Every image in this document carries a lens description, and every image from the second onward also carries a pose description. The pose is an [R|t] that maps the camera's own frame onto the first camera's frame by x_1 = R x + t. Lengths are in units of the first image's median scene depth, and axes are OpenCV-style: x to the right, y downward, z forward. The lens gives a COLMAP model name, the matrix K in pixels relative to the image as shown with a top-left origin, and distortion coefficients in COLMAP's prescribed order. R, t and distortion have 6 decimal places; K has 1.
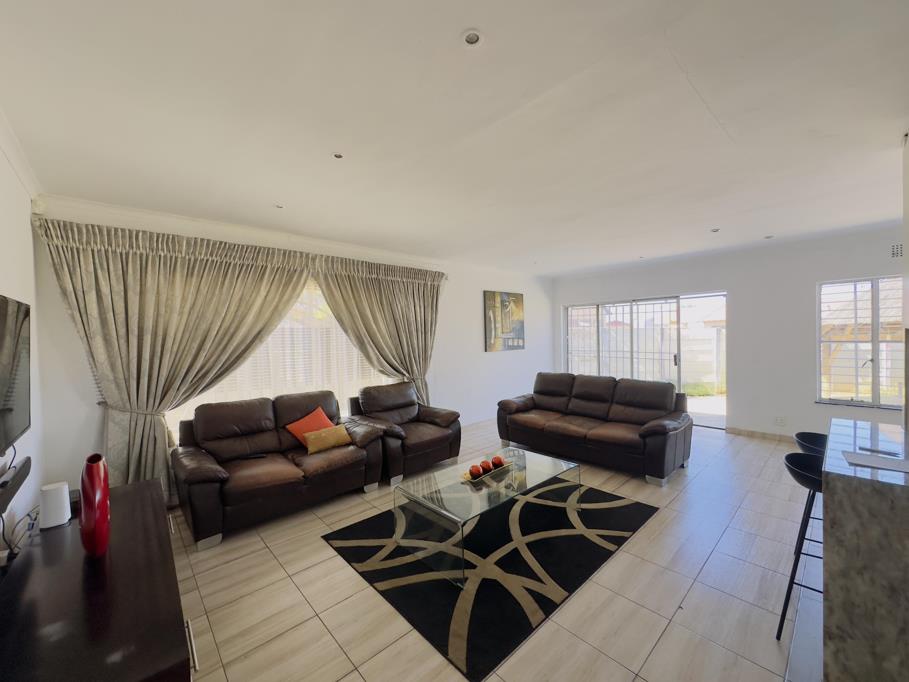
lens RADIAL K [[365.5, 0, 452.3], [0, 365.5, 343.3], [0, 0, 1]] dist [-0.004084, 0.000305]
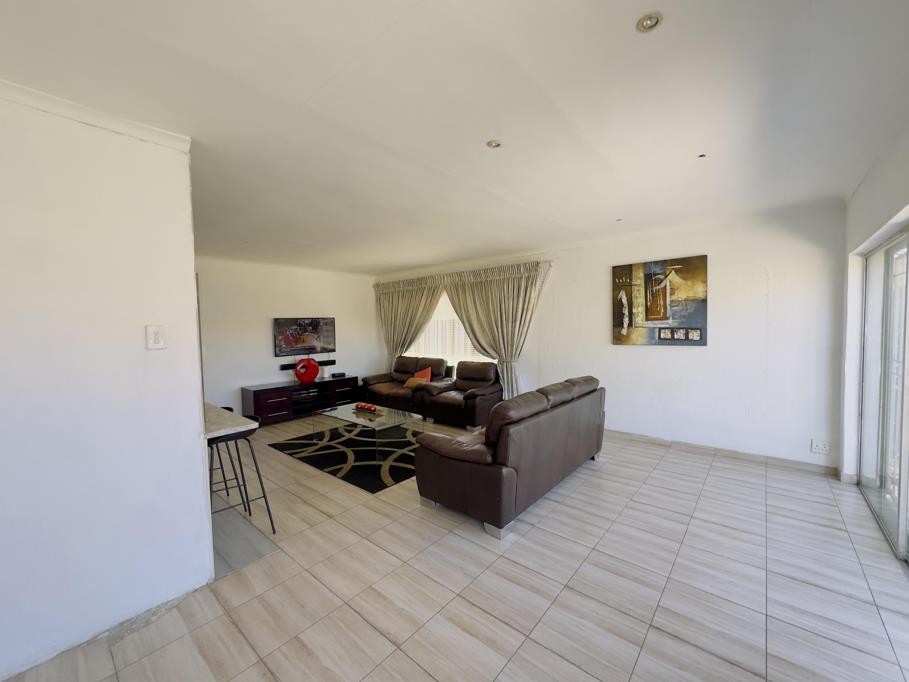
lens RADIAL K [[365.5, 0, 451.9], [0, 365.5, 339.0], [0, 0, 1]] dist [-0.004084, 0.000305]
pose [[0.114589, 0.047494, -0.992277, 1.167997], [-0.009592, 0.998863, 0.046702, -0.031335], [0.993367, 0.004167, 0.114915, 0.795720]]
